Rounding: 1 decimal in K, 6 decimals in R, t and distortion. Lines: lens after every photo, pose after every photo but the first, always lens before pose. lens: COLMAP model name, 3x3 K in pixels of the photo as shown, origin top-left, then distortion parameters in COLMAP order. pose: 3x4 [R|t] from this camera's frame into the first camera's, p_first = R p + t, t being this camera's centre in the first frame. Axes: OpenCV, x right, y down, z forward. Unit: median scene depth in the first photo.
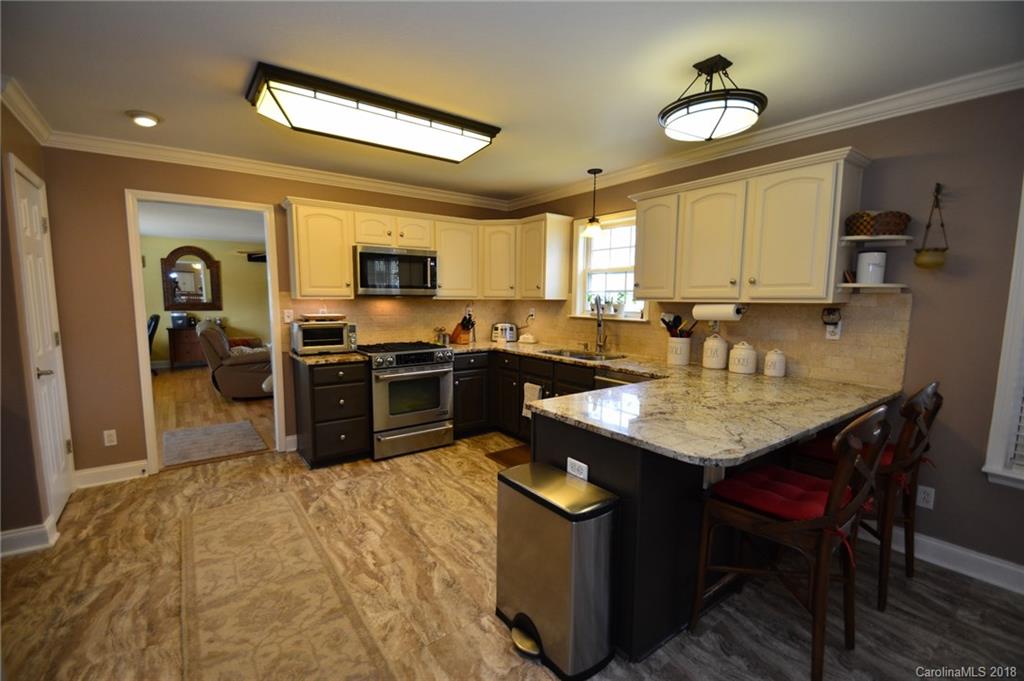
lens RADIAL K [[447.6, 0, 499.7], [0, 447.6, 349.4], [0, 0, 1]] dist [0.015171, -0.017724]
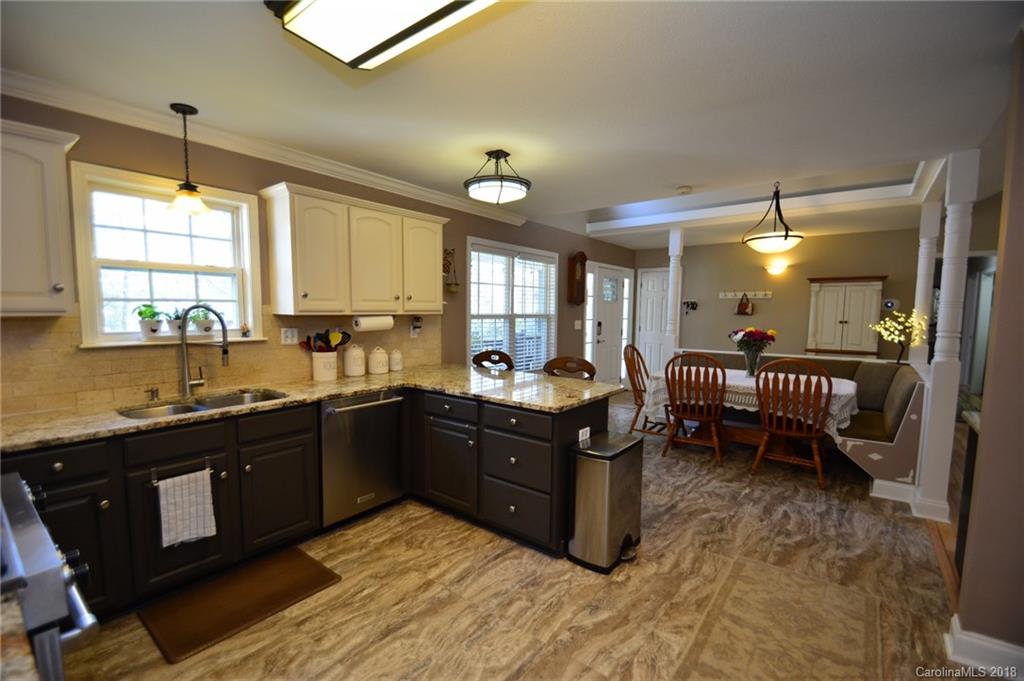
lens RADIAL K [[447.6, 0, 499.7], [0, 447.6, 349.4], [0, 0, 1]] dist [0.015171, -0.017724]
pose [[-0.269019, -0.093454, 0.958590, -0.770238], [0.104052, 0.986636, 0.125390, -0.142913], [-0.957498, 0.133475, -0.255700, 1.126093]]
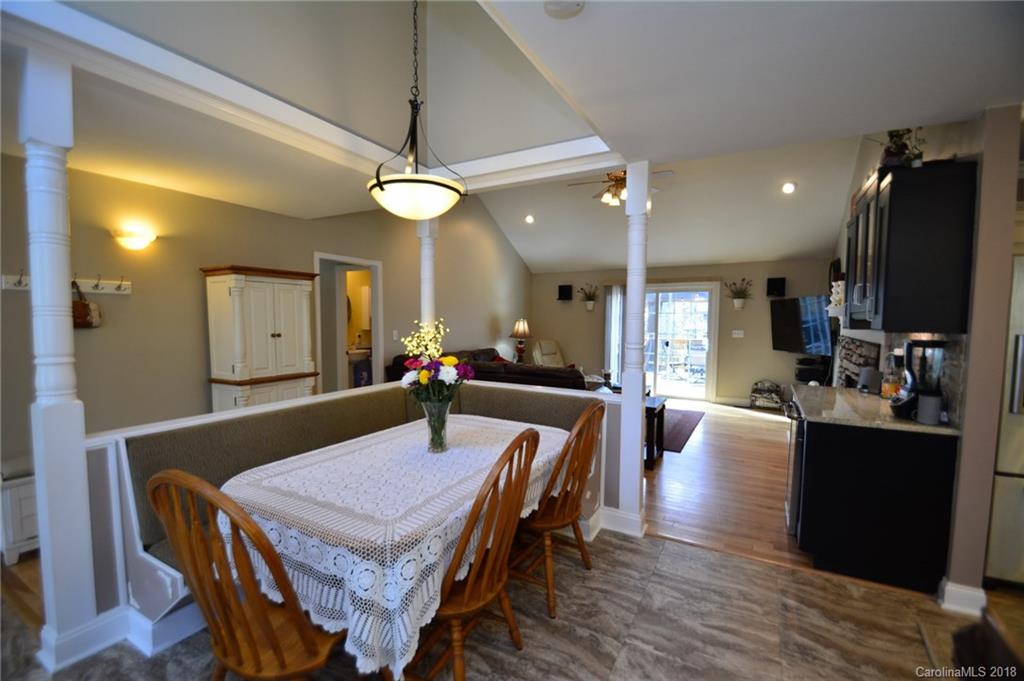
lens RADIAL K [[447.6, 0, 499.7], [0, 447.6, 349.4], [0, 0, 1]] dist [0.015171, -0.017724]
pose [[-0.911796, 0.015750, -0.410342, 0.783348], [-0.060707, 0.983115, 0.172628, -0.086813], [0.406132, 0.182311, -0.895444, 0.626197]]
